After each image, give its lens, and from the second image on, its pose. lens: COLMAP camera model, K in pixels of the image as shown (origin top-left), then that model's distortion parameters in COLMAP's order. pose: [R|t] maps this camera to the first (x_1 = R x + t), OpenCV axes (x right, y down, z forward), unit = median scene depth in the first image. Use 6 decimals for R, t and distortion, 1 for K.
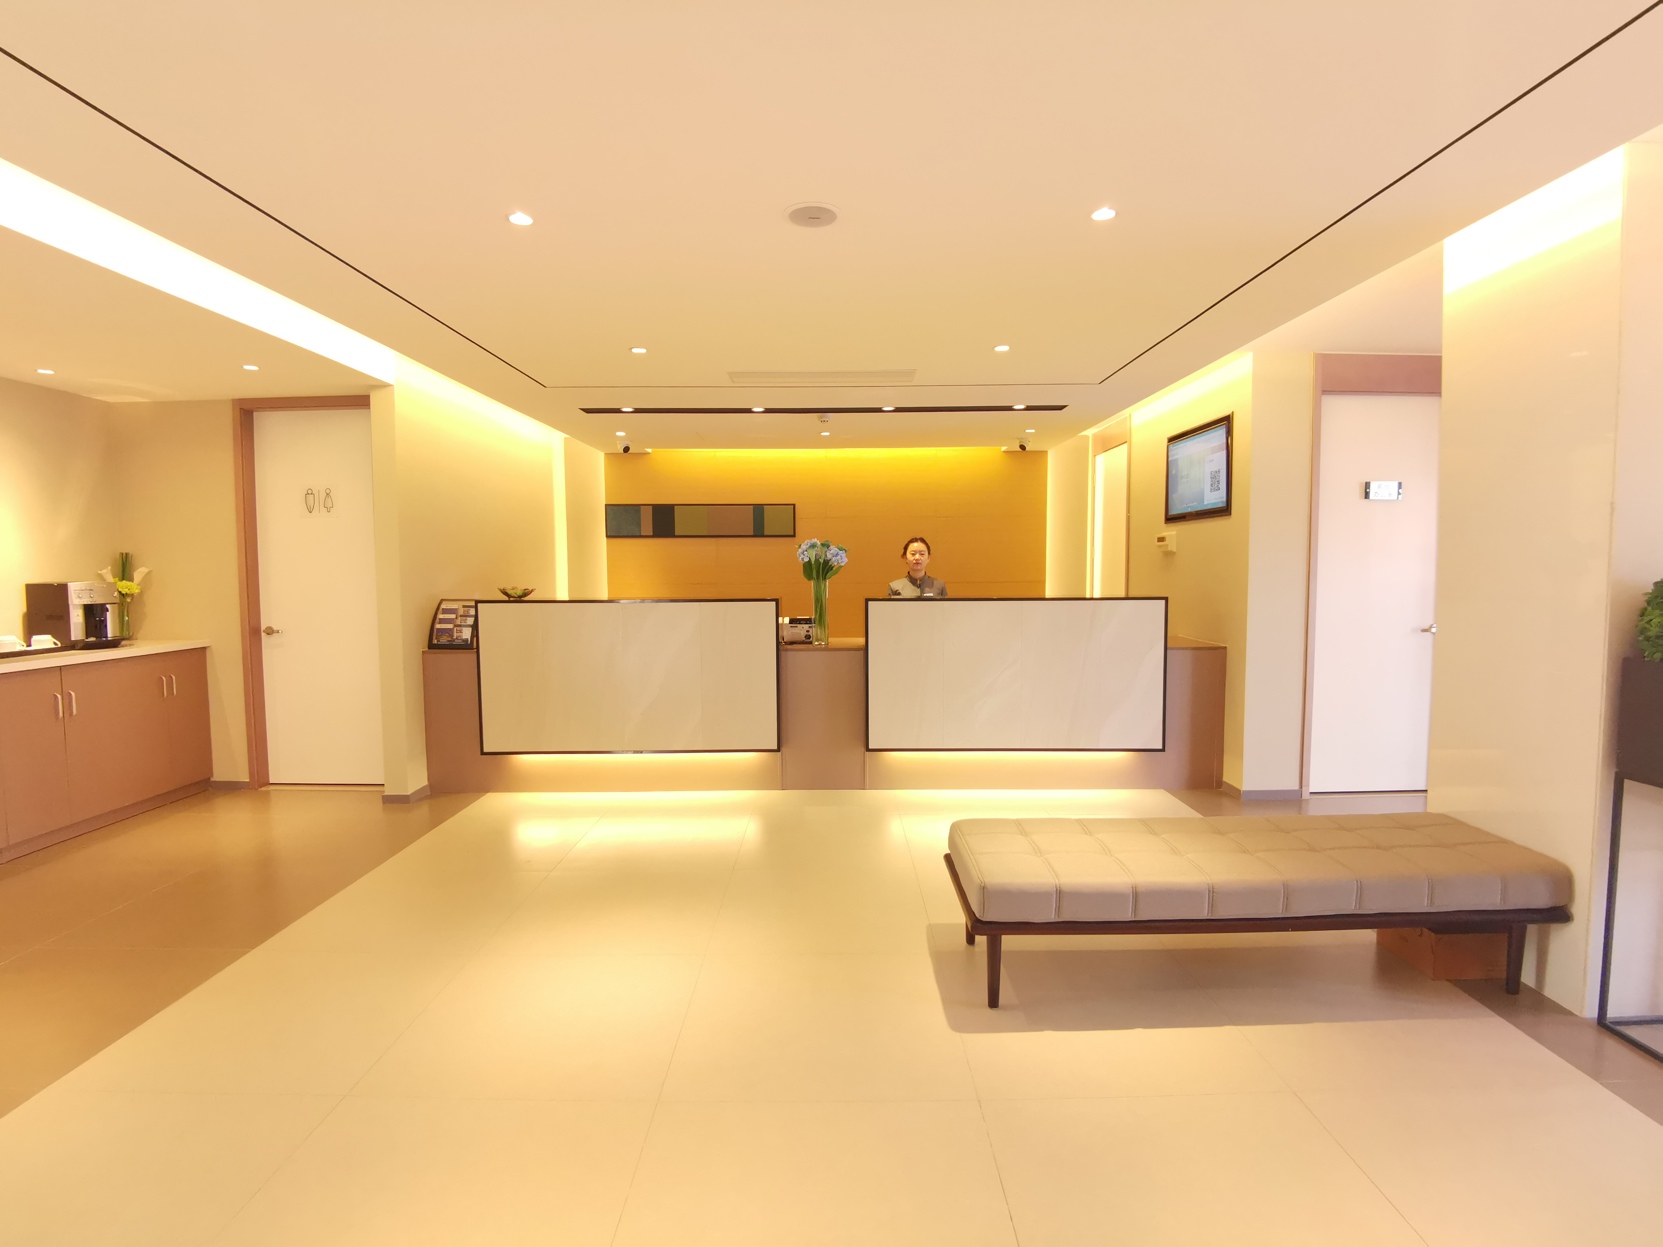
lens RADIAL K [[834.6, 0, 831.5], [0, 834.6, 623.5], [0, 0, 1]] dist [0.000435, -0.019812]
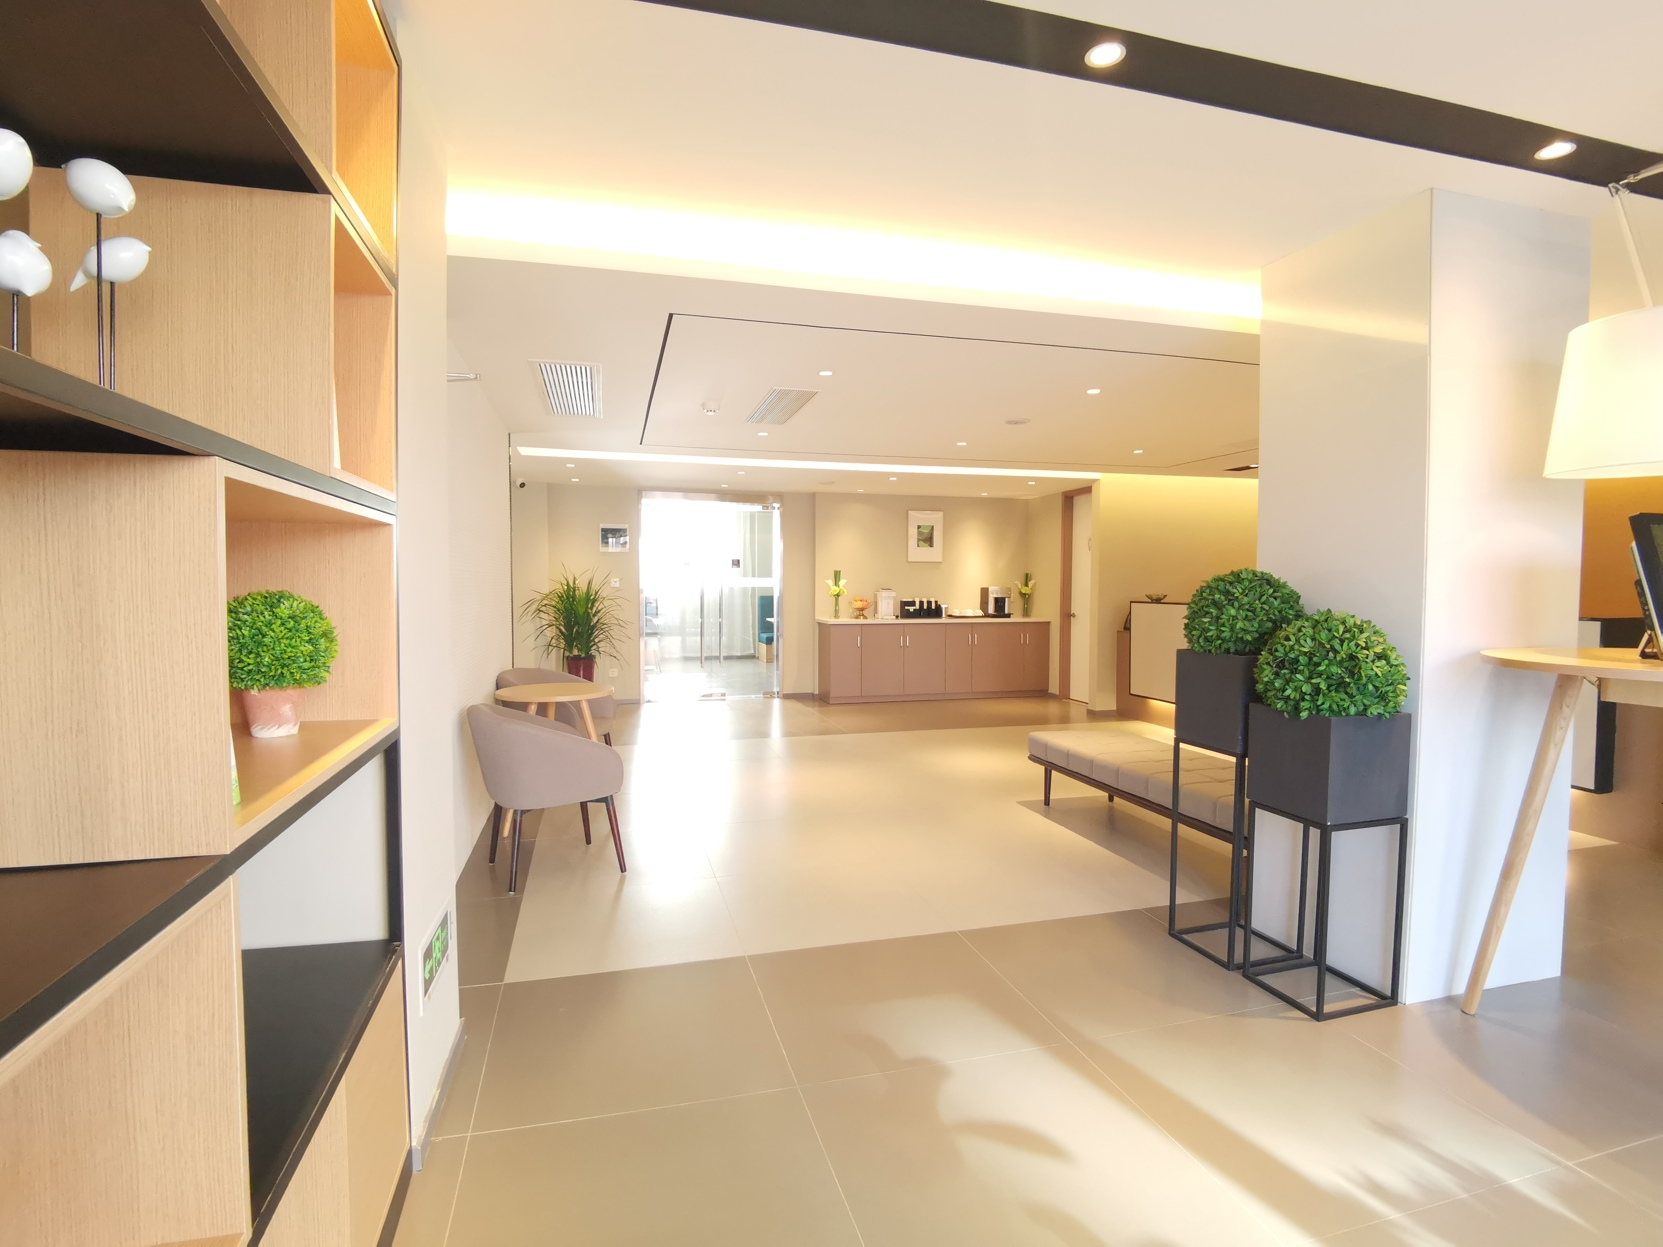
lens RADIAL K [[819.3, 0, 831.5], [0, 819.3, 623.5], [0, 0, 1]] dist [0.037849, -0.055269]
pose [[0.278463, 0.051073, -0.959088, 1.015464], [-0.066937, 0.997189, 0.033667, 0.001989], [0.958112, 0.054824, 0.281099, -0.027254]]
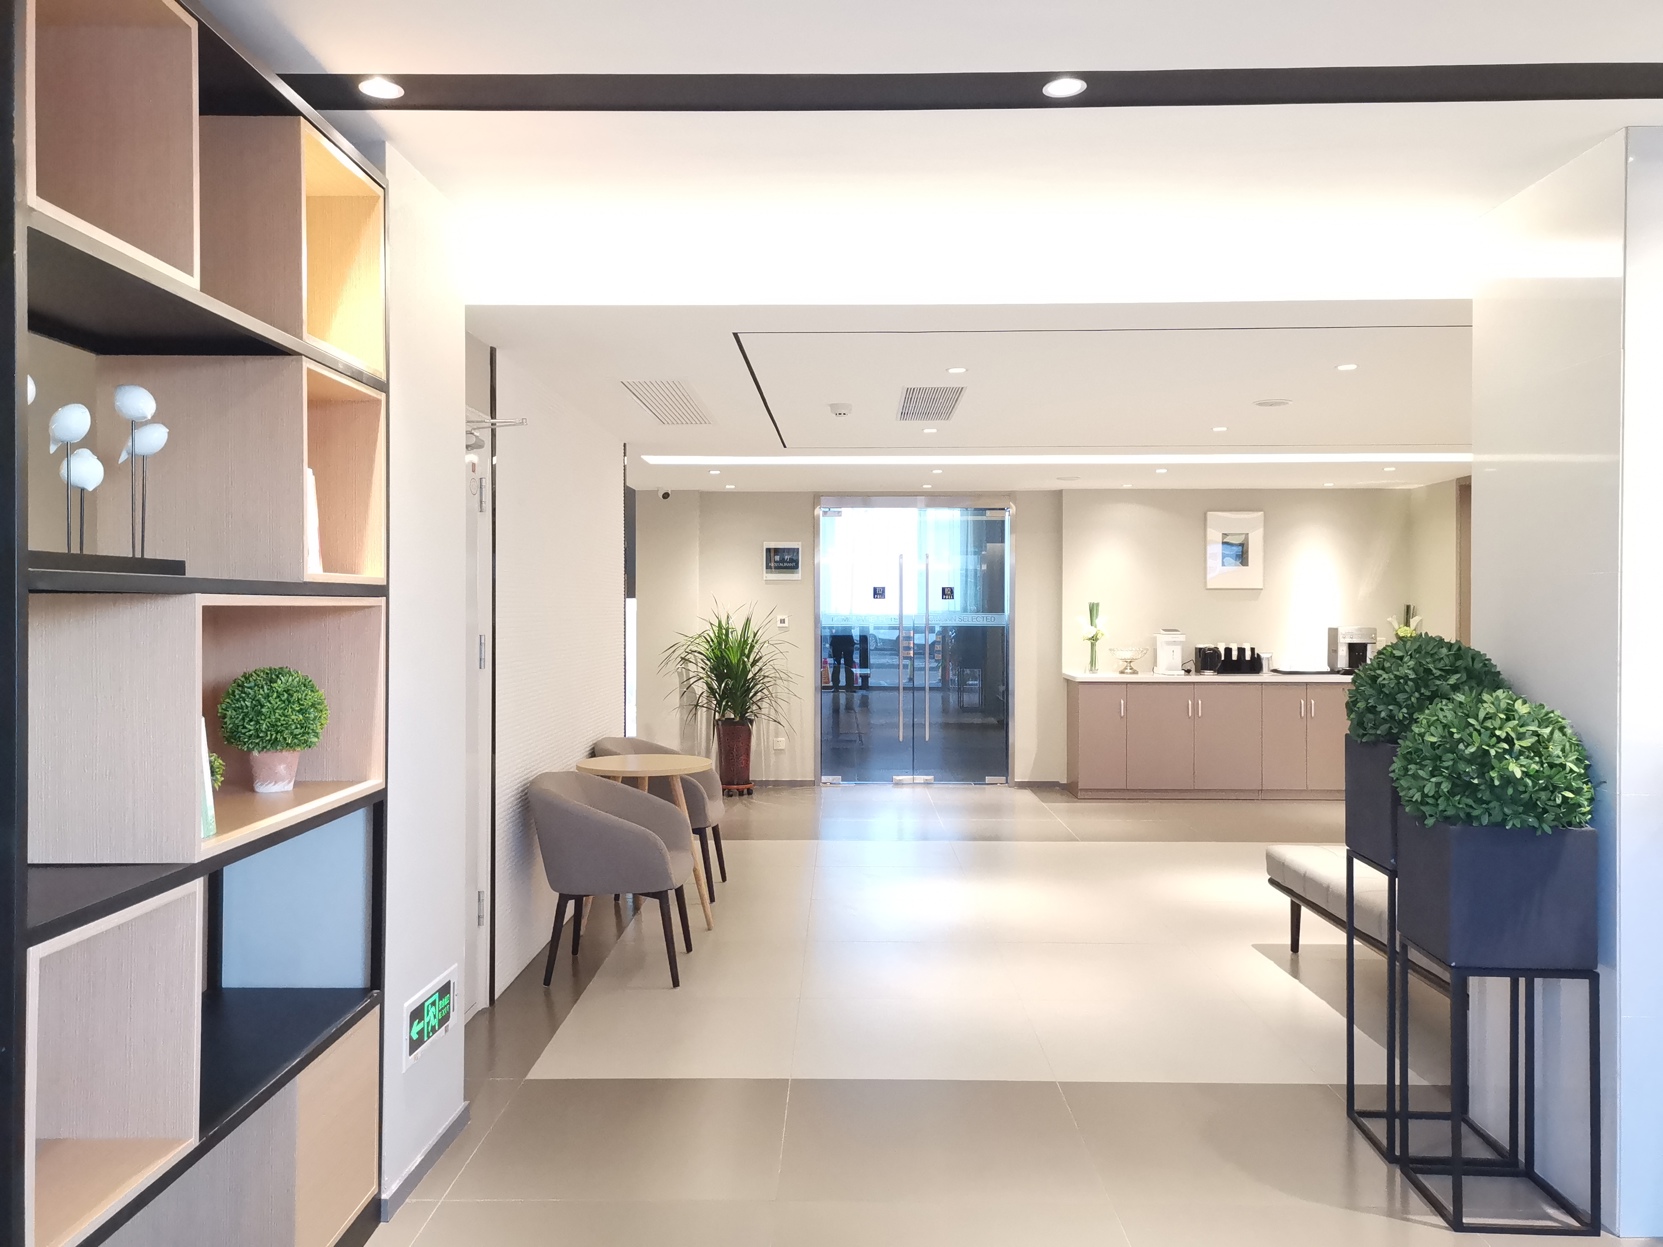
lens RADIAL K [[1285.8, 0, 831.5], [0, 1285.8, 623.5], [0, 0, 1]] dist [0.100005, -0.247981]
pose [[-0.009099, 0.017326, -0.999808, 1.256082], [-0.066014, 0.997658, 0.017890, -0.035714], [0.997777, 0.066165, -0.007934, 0.122949]]
